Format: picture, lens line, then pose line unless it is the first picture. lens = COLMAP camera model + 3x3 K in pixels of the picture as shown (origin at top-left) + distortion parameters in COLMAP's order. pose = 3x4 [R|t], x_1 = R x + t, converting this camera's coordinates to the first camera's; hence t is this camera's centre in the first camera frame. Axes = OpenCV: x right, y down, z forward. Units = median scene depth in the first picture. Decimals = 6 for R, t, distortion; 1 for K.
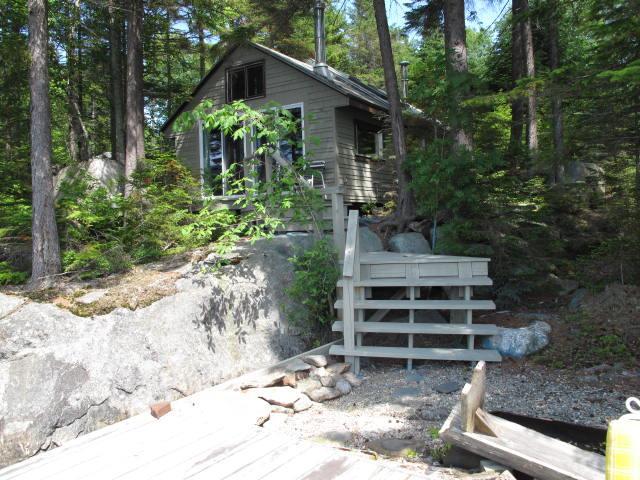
lens RADIAL K [[564.5, 0, 320.0], [0, 564.5, 240.0], [0, 0, 1]] dist [-0.159349, 0.167122]
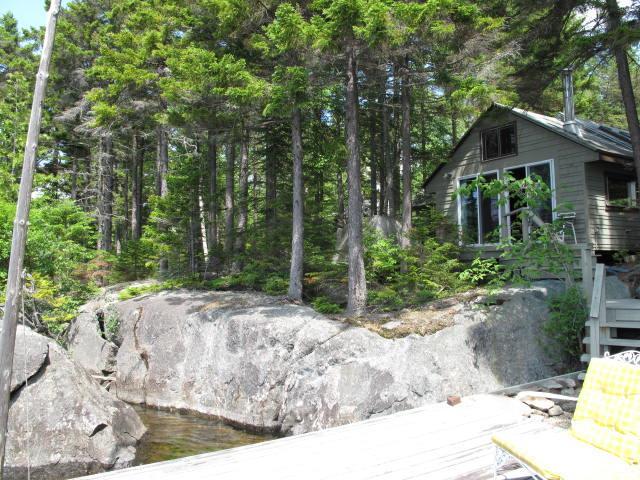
lens RADIAL K [[564.5, 0, 320.0], [0, 564.5, 240.0], [0, 0, 1]] dist [-0.159349, 0.167122]
pose [[0.910301, -0.002113, -0.413942, -0.001806], [-0.029054, 0.997195, -0.068983, -0.004472], [0.412927, 0.074822, 0.907685, -0.337354]]
